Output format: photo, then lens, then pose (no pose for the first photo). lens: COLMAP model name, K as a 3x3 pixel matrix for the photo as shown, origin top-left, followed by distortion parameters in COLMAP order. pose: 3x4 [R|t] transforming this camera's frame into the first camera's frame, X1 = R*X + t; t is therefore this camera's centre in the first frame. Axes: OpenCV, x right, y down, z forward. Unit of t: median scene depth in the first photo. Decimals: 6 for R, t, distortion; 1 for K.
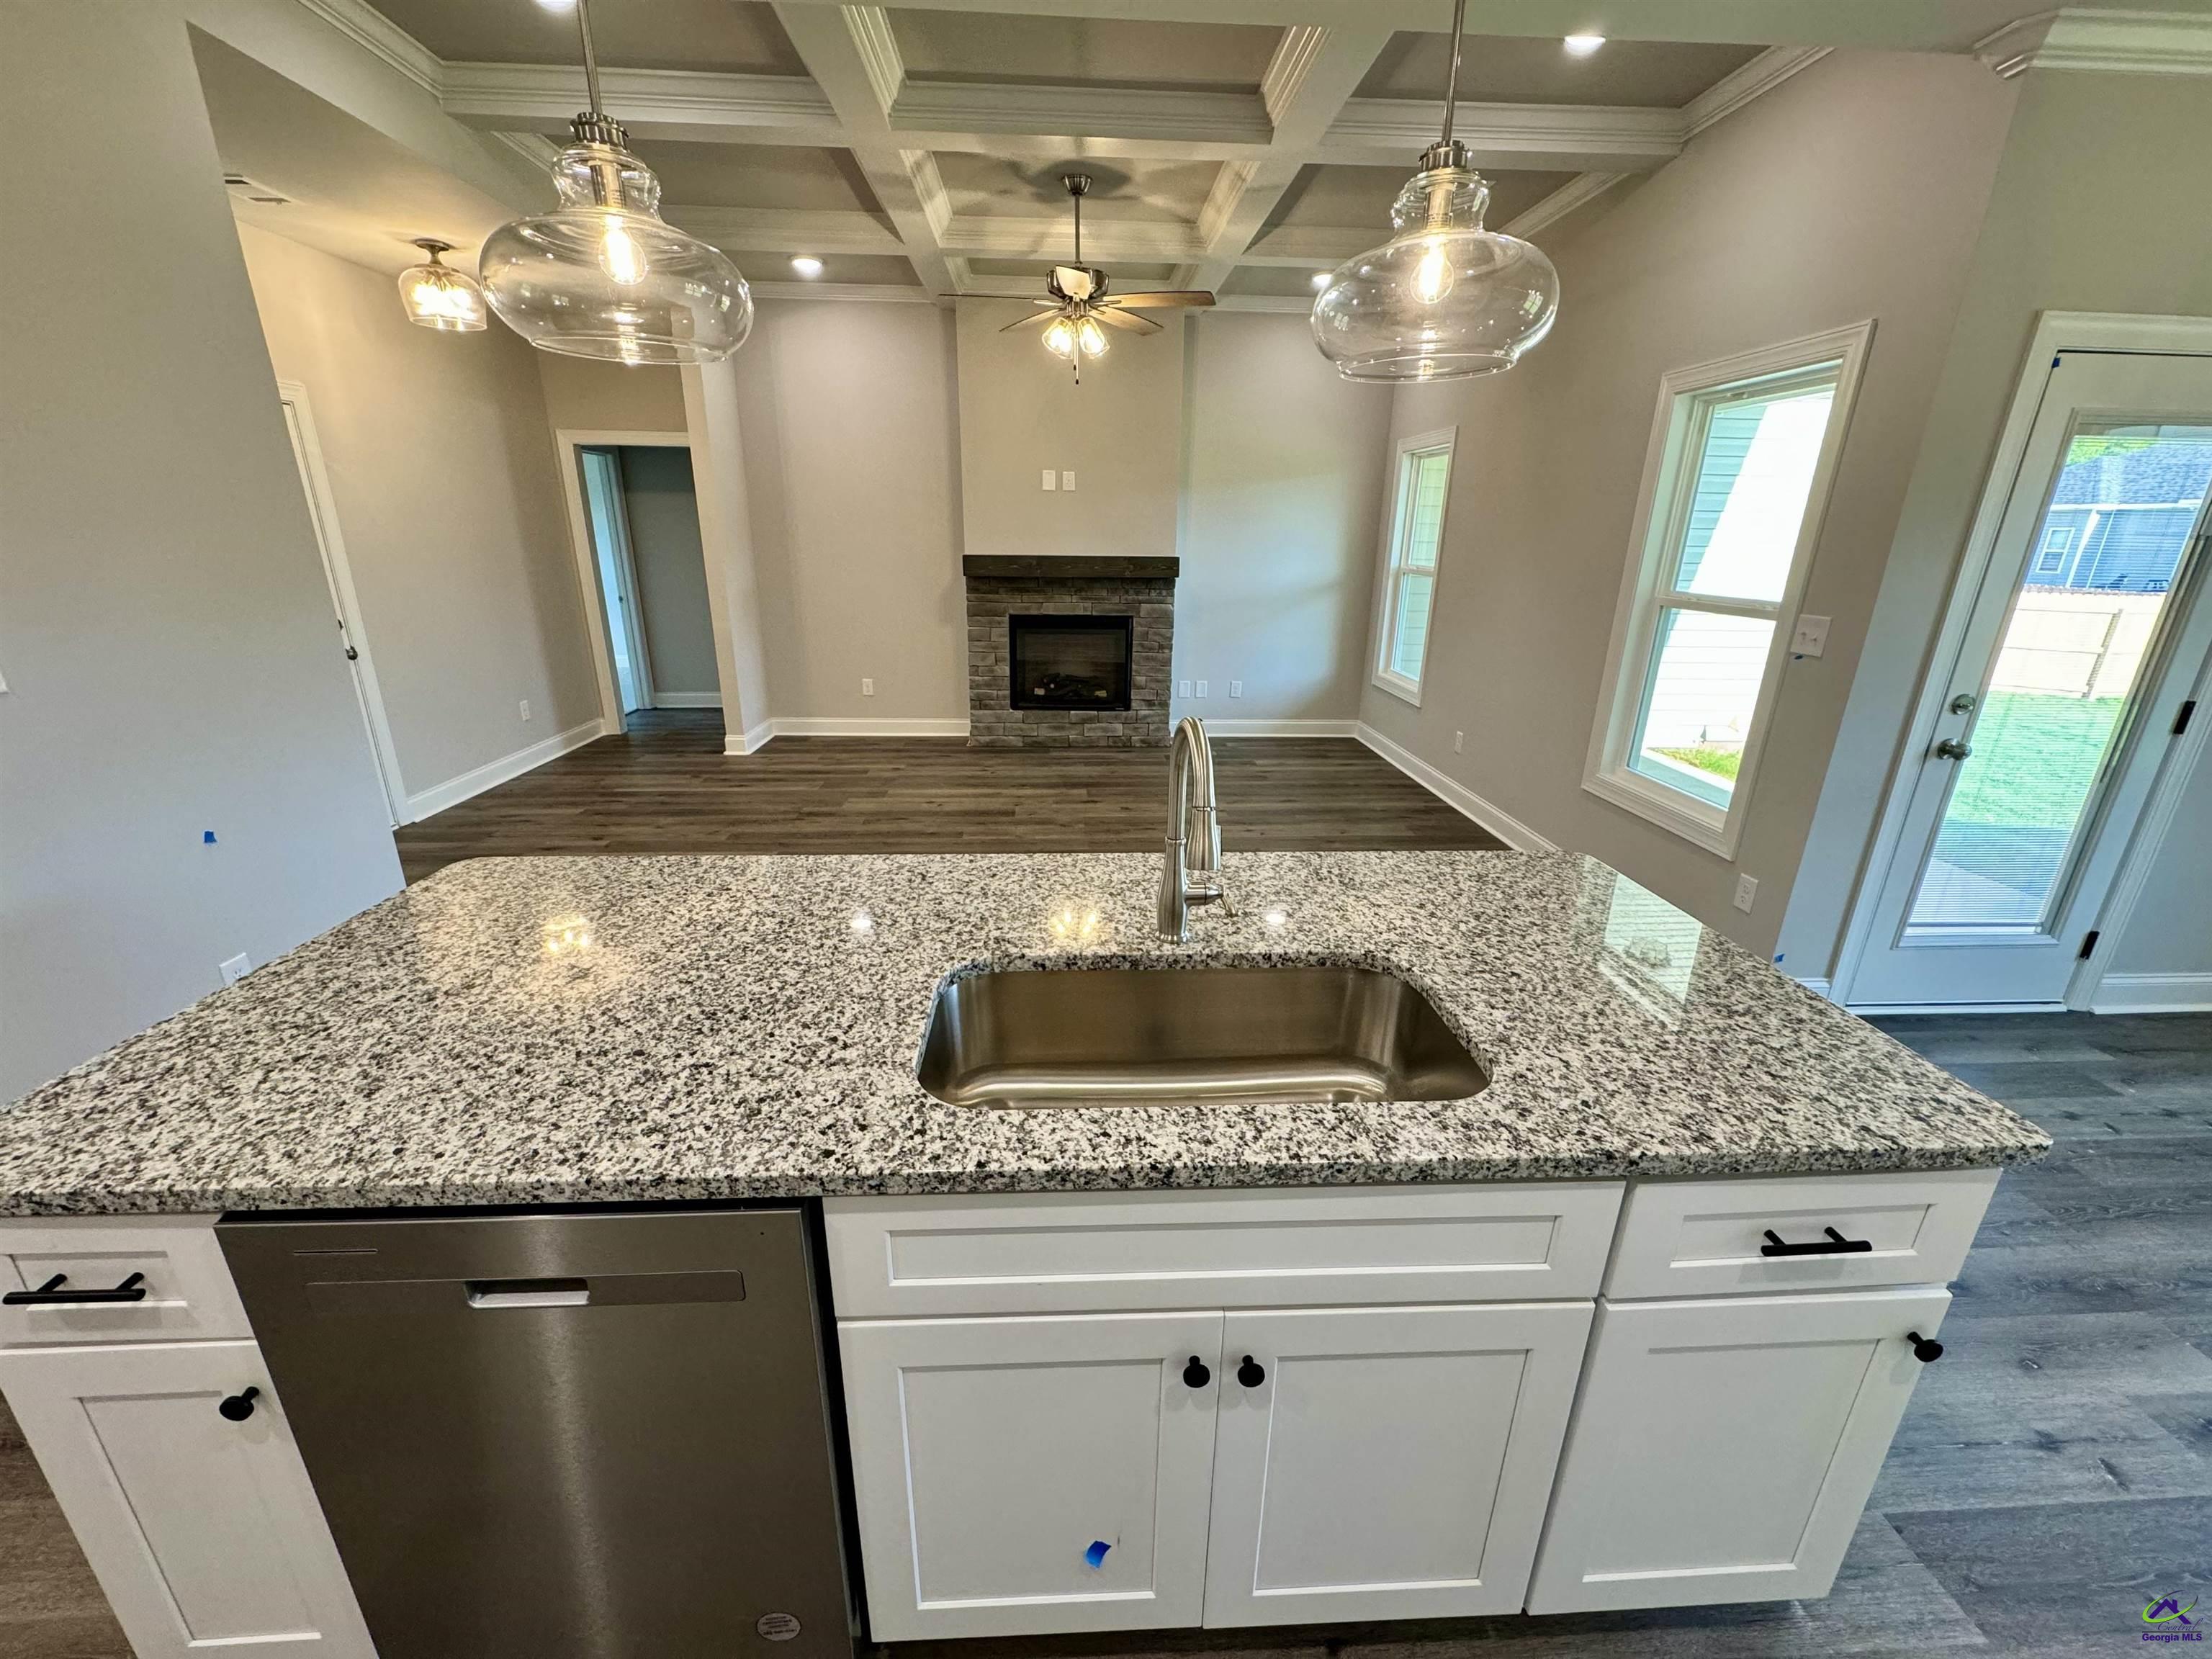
lens RADIAL K [[879.4, 0, 1106.0], [0, 879.4, 829.0], [0, 0, 1]] dist [-0.000031, 0.000271]
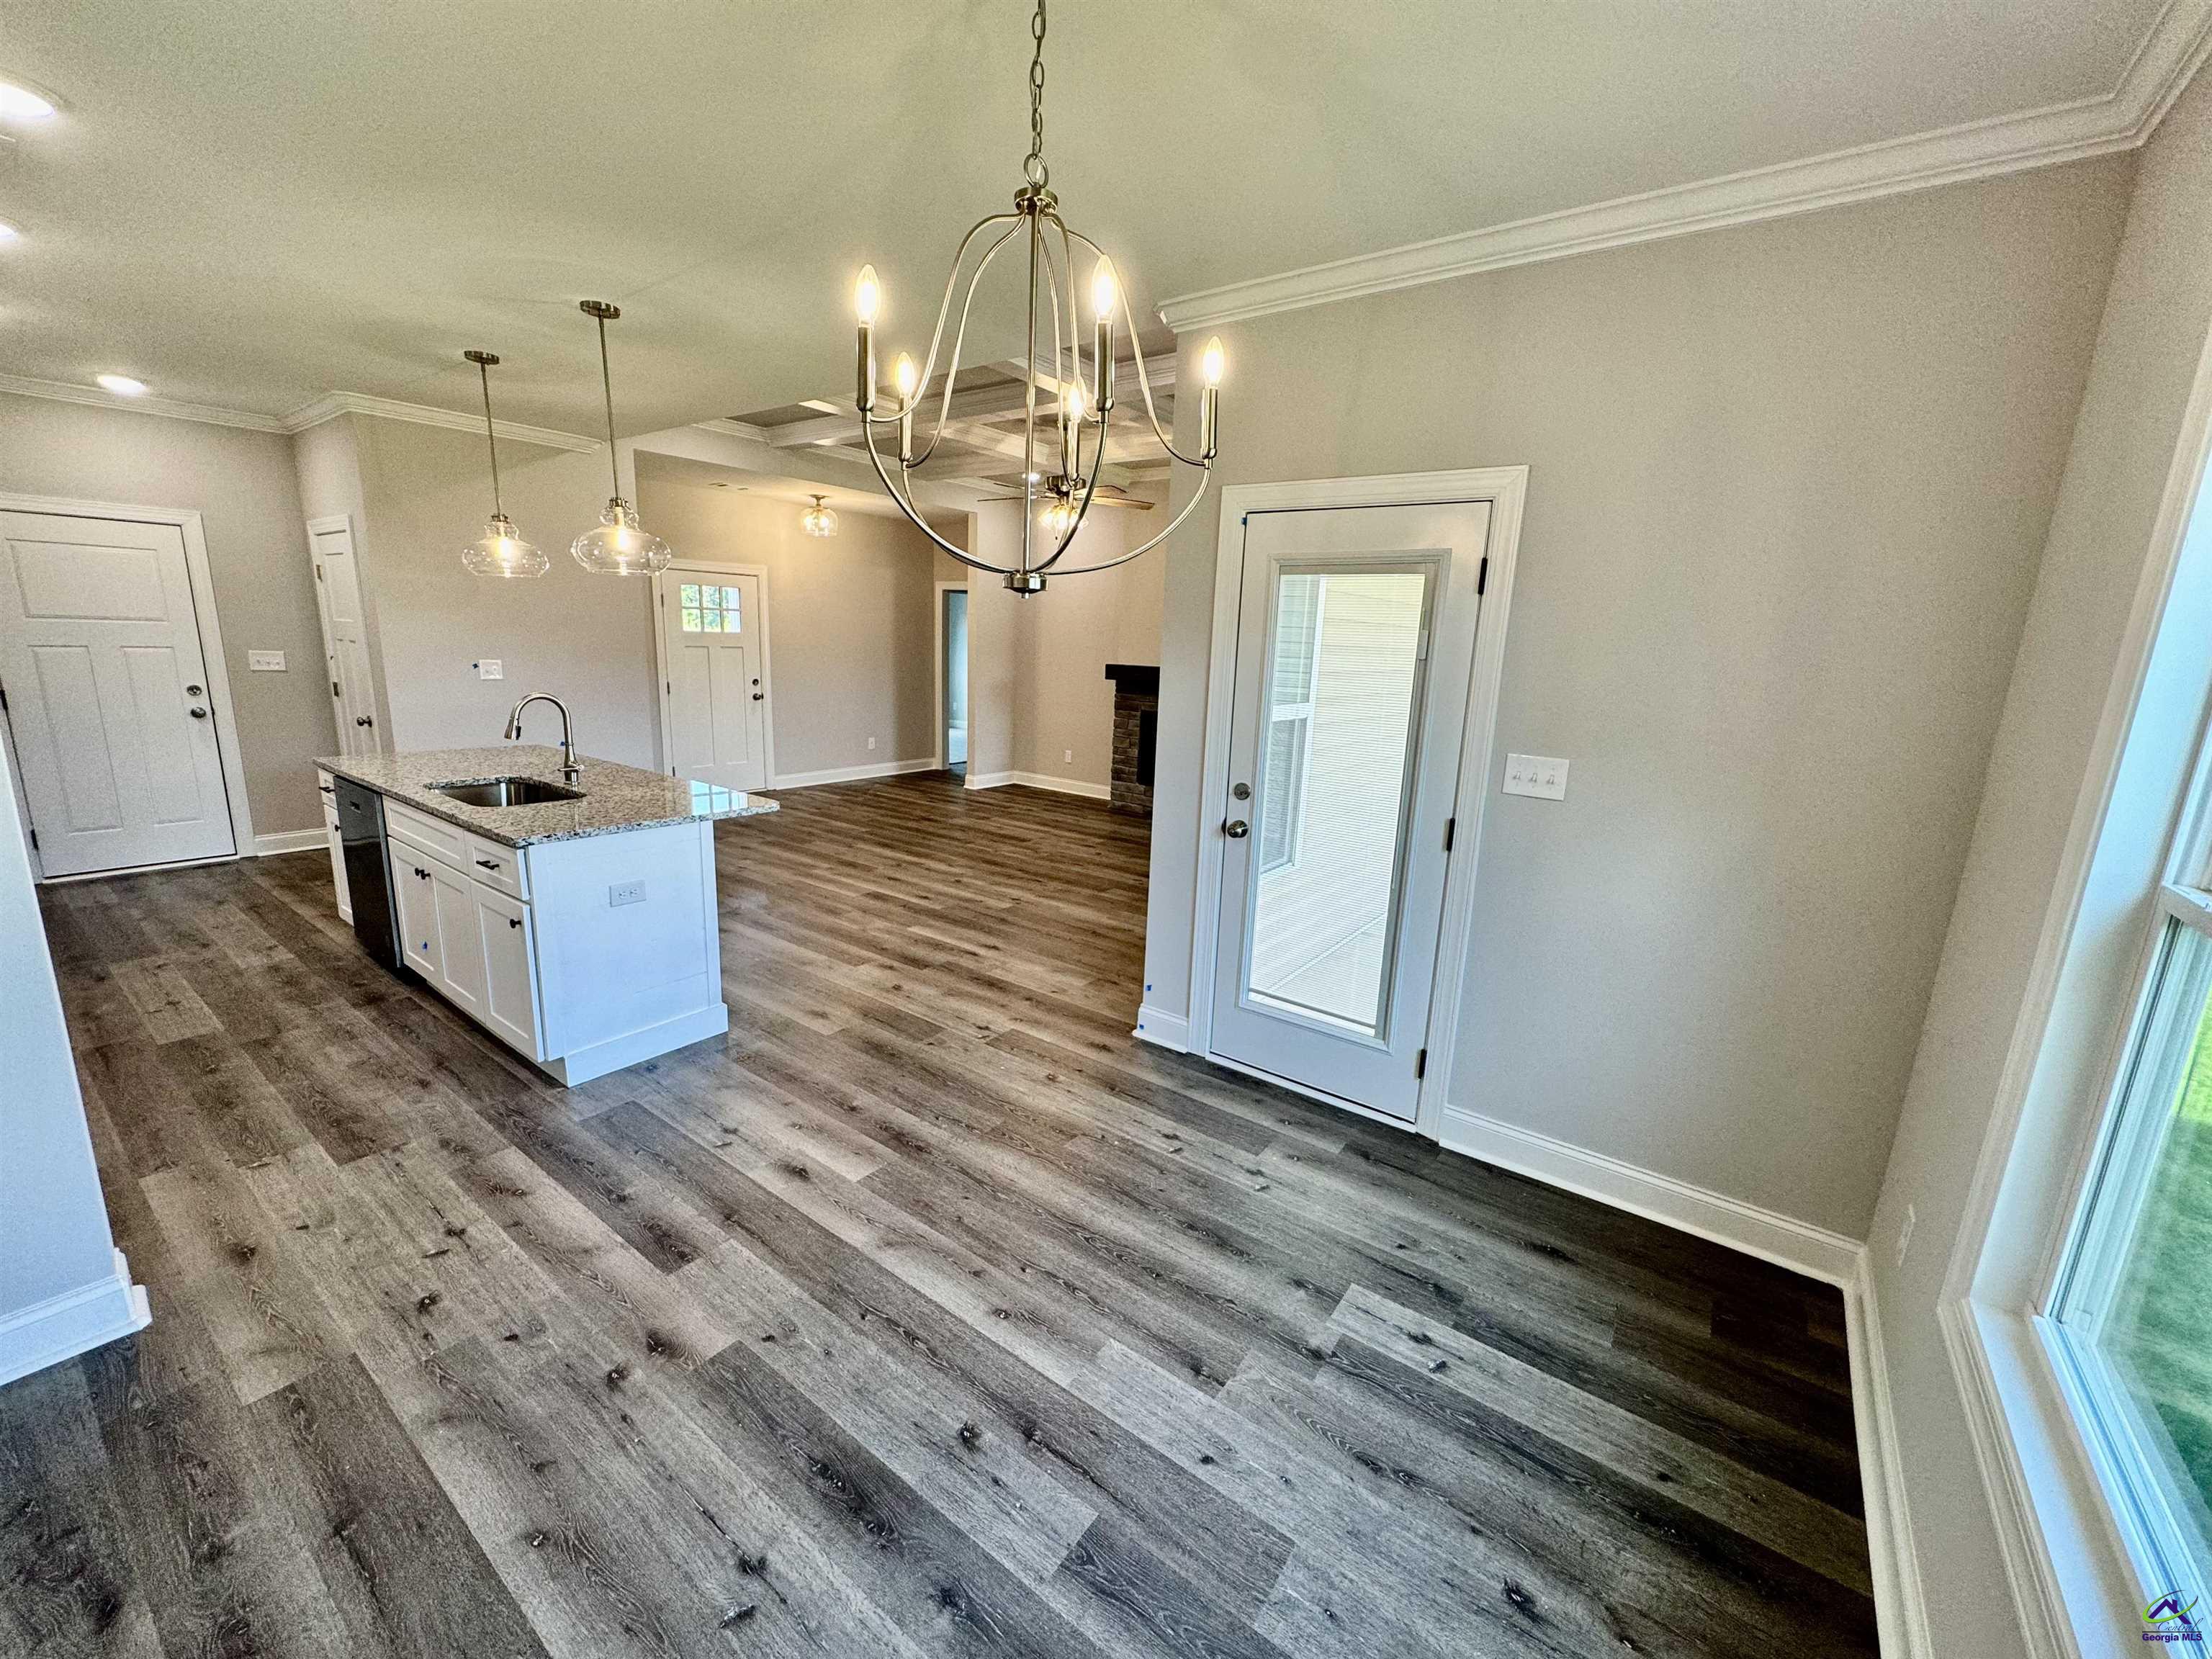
lens RADIAL K [[879.4, 0, 1102.9], [0, 879.4, 832.4], [0, 0, 1]] dist [-0.000031, 0.000271]
pose [[0.767933, 0.154067, -0.621726, 1.536513], [-0.233160, 0.971287, -0.047300, 0.011974], [0.596587, 0.181285, 0.781806, -0.029116]]
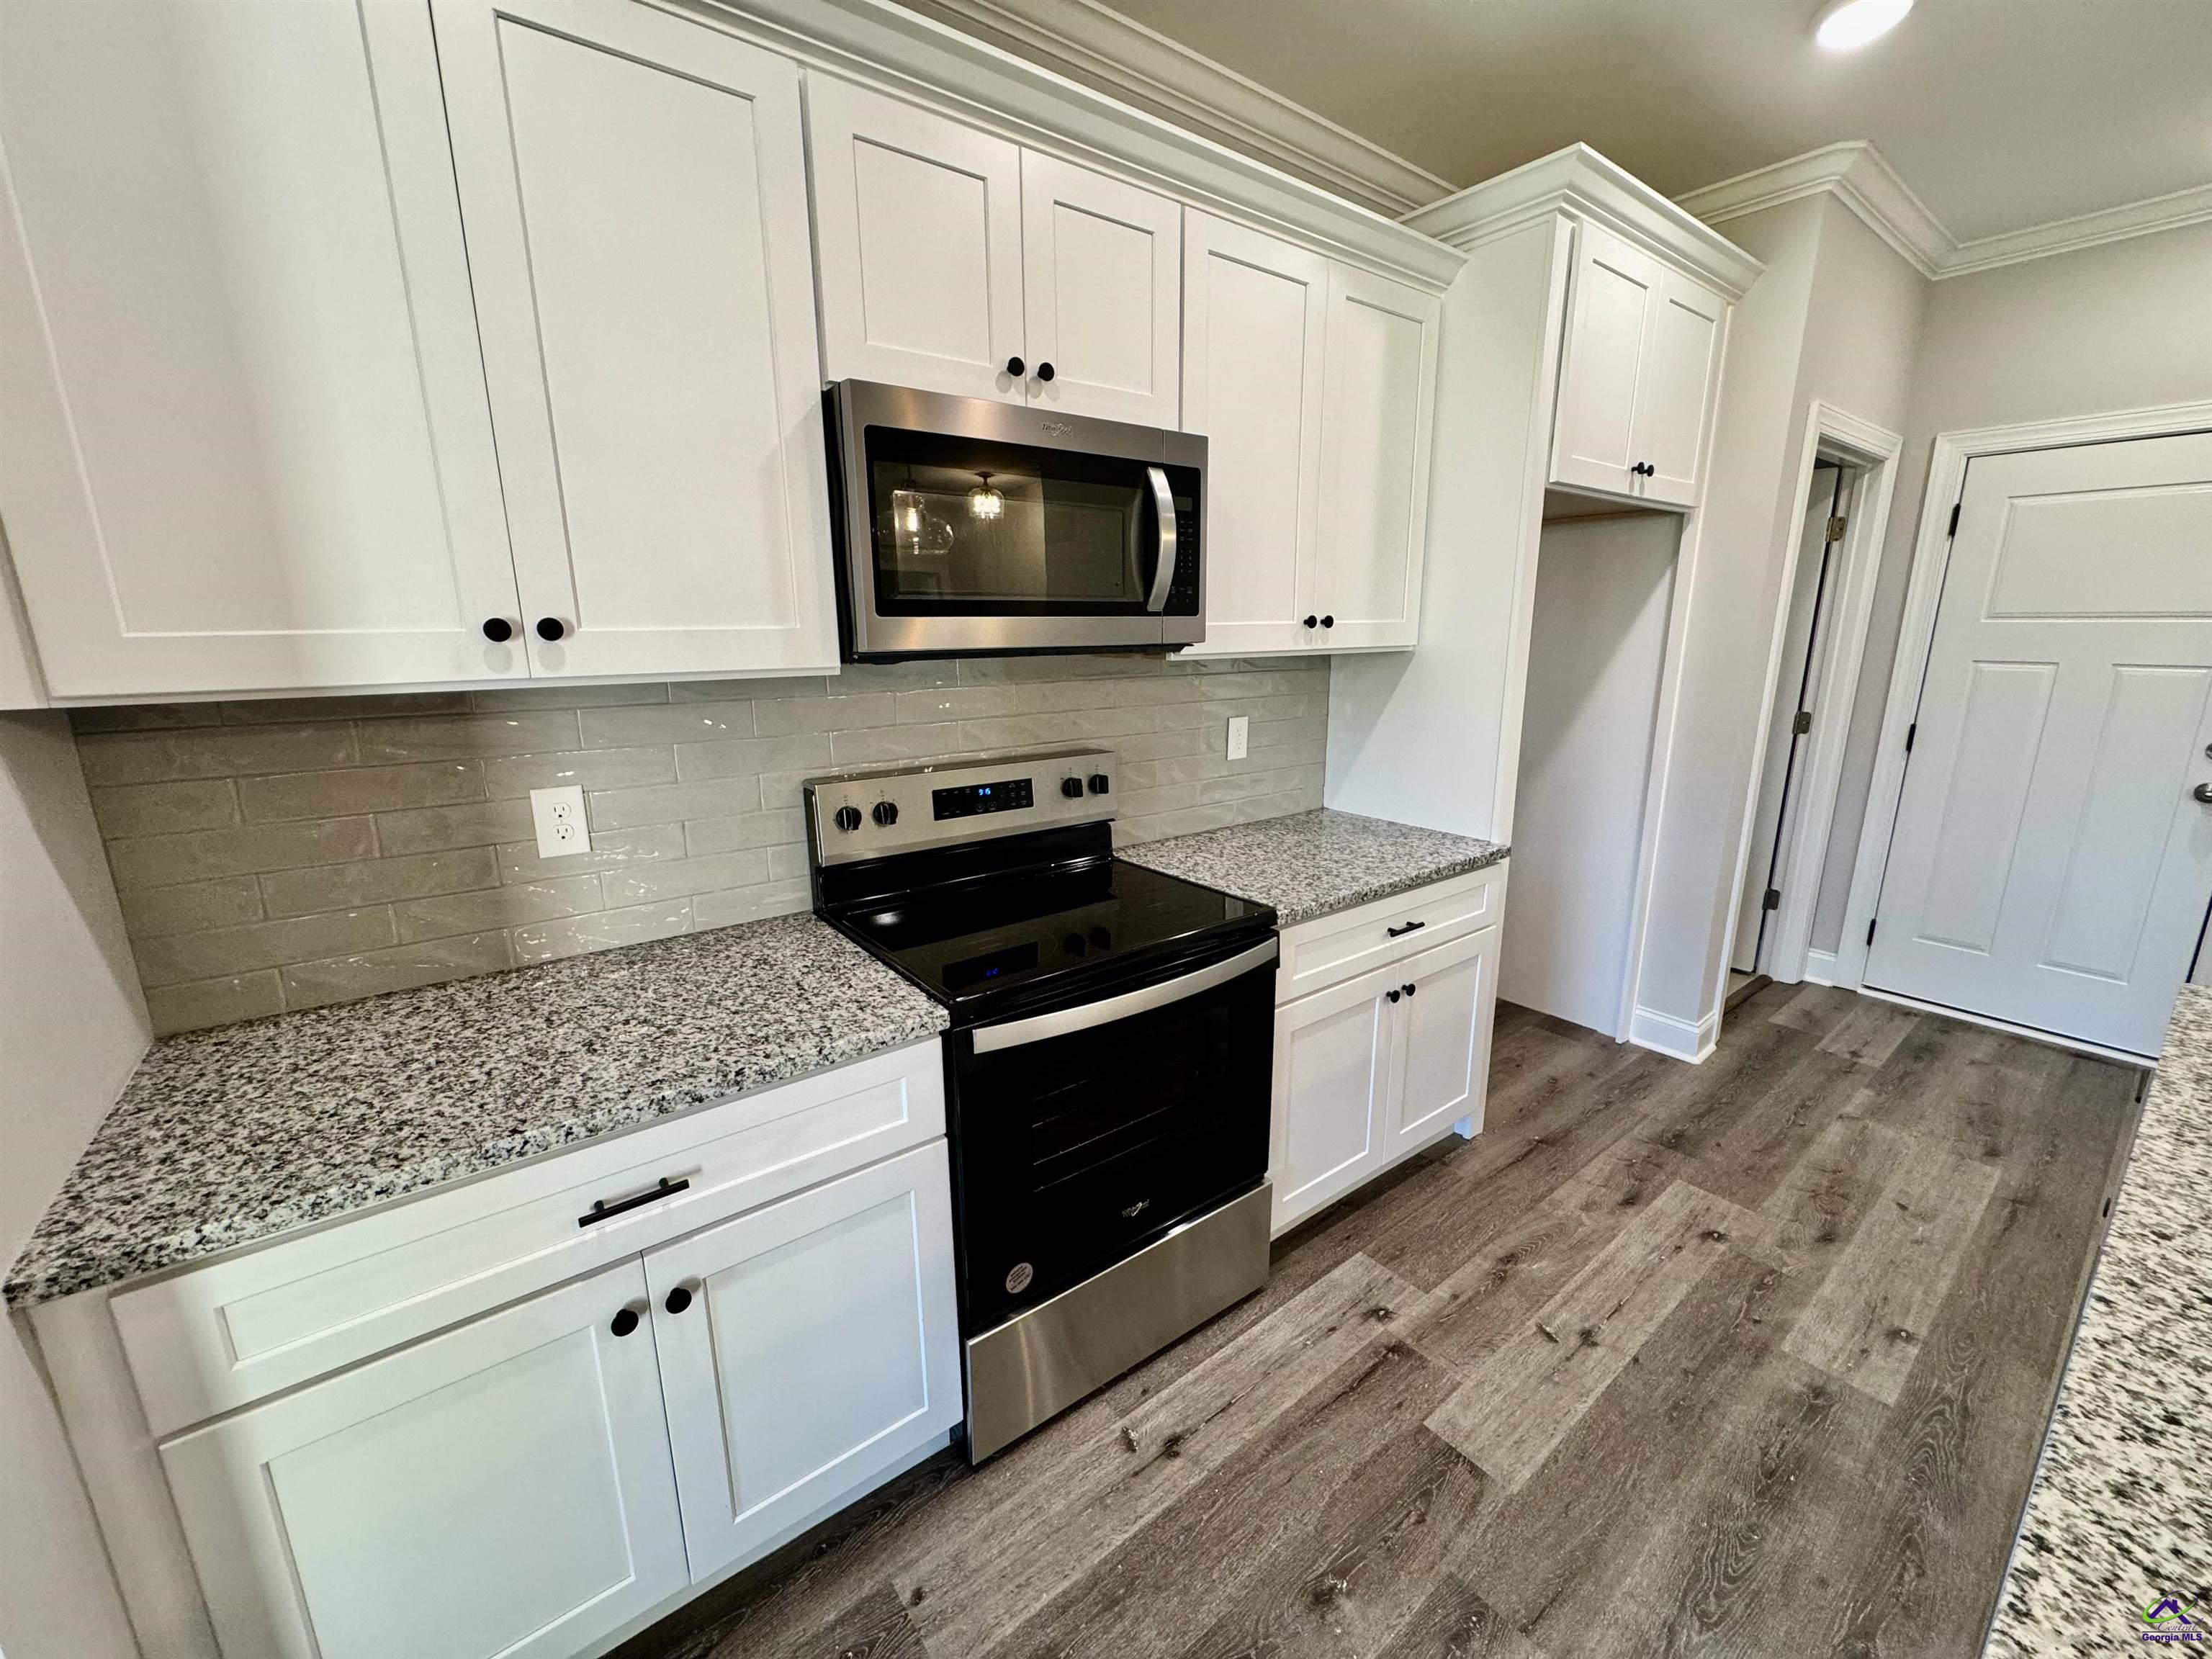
lens RADIAL K [[879.4, 0, 1104.6], [0, 879.4, 825.7], [0, 0, 1]] dist [-0.000031, 0.000271]
pose [[-0.825214, 0.118253, -0.552302, 0.346071], [-0.189857, 0.862866, 0.468419, -0.068542], [0.531955, 0.491404, -0.689599, 0.287553]]
